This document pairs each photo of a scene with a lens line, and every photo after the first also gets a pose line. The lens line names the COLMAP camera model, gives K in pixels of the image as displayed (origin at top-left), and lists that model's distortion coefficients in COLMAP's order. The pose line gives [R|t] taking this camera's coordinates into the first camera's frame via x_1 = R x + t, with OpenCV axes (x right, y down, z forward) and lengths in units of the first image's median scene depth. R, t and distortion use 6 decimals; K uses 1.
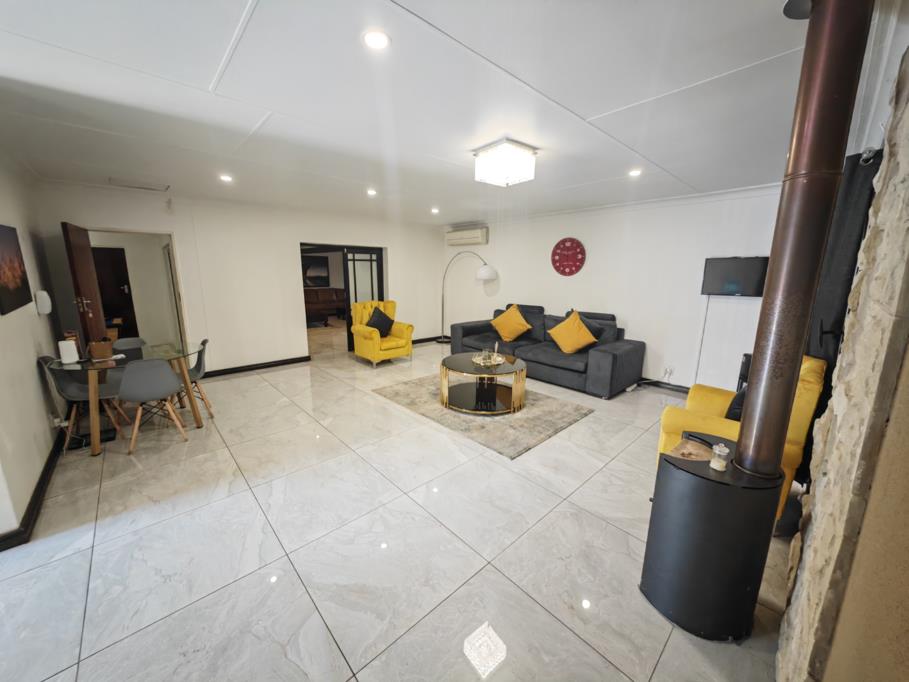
lens RADIAL K [[349.7, 0, 453.2], [0, 349.7, 339.3], [0, 0, 1]] dist [-0.002266, 0.000673]
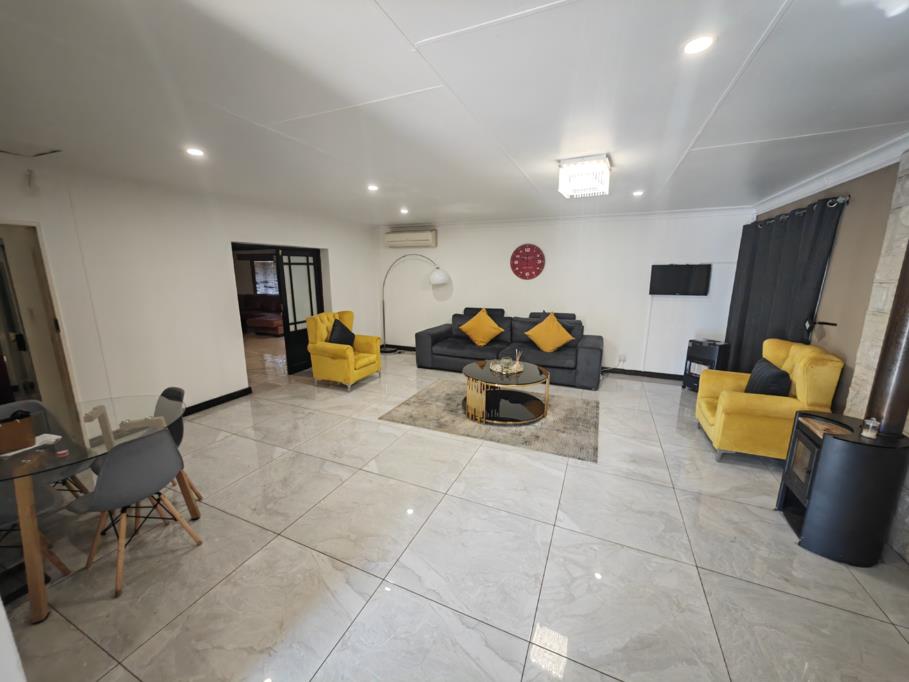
lens RADIAL K [[349.7, 0, 455.8], [0, 349.7, 337.7], [0, 0, 1]] dist [-0.002266, 0.000673]
pose [[0.914237, -0.083896, 0.396399, -0.354946], [0.082882, 0.996364, 0.019721, -0.049040], [-0.396612, 0.014824, 0.917867, 0.121519]]
